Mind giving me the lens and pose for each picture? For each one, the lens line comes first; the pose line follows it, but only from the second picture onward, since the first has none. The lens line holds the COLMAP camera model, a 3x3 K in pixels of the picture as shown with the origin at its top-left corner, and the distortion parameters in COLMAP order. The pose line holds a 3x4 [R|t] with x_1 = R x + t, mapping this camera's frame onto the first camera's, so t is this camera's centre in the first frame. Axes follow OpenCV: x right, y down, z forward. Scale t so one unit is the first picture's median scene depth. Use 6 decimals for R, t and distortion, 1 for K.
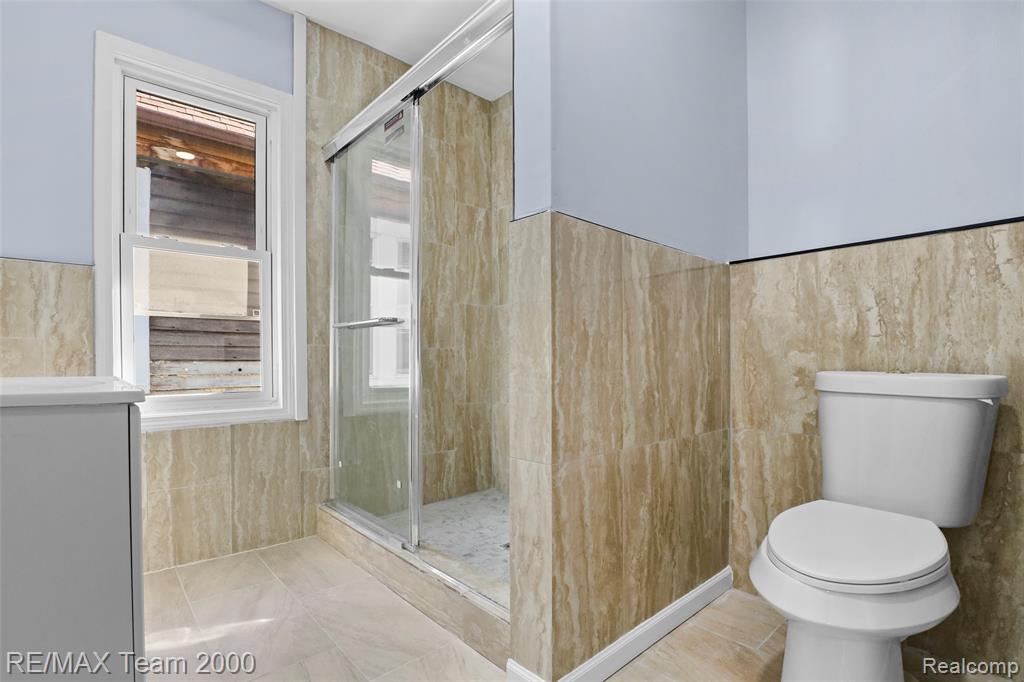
lens RADIAL K [[484.1, 0, 511.7], [0, 484.1, 349.2], [0, 0, 1]] dist [-0.032377, 0.001759]
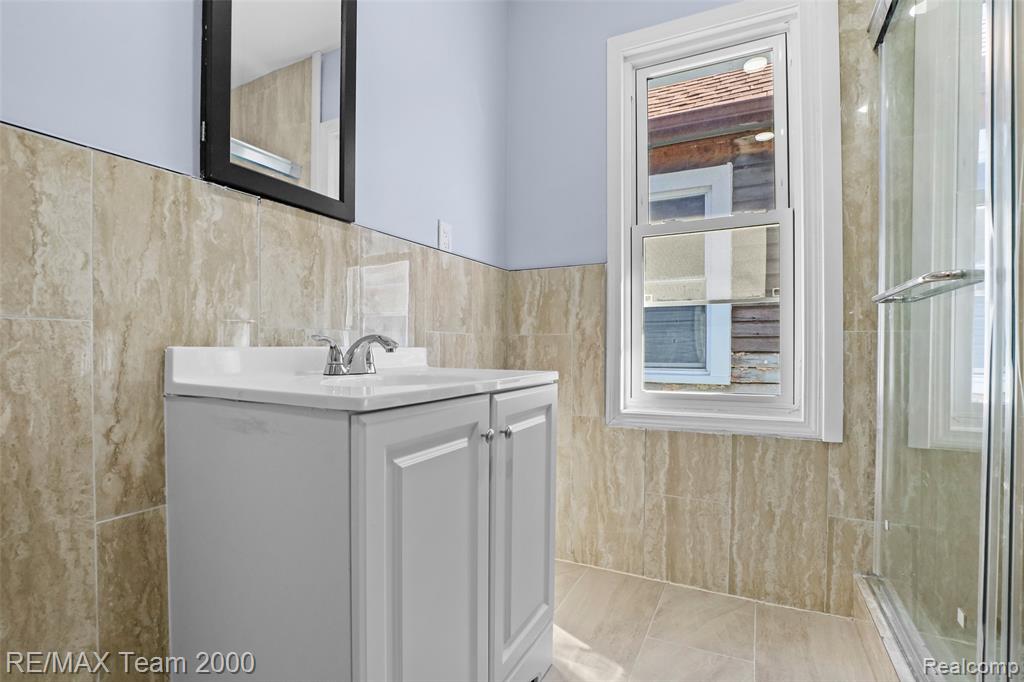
lens RADIAL K [[484.1, 0, 511.7], [0, 484.1, 349.2], [0, 0, 1]] dist [-0.032377, 0.001759]
pose [[0.370140, -0.000053, -0.928976, 0.027091], [0.018916, 0.999793, 0.007480, 0.001969], [0.928783, -0.020341, 0.370065, 0.360548]]
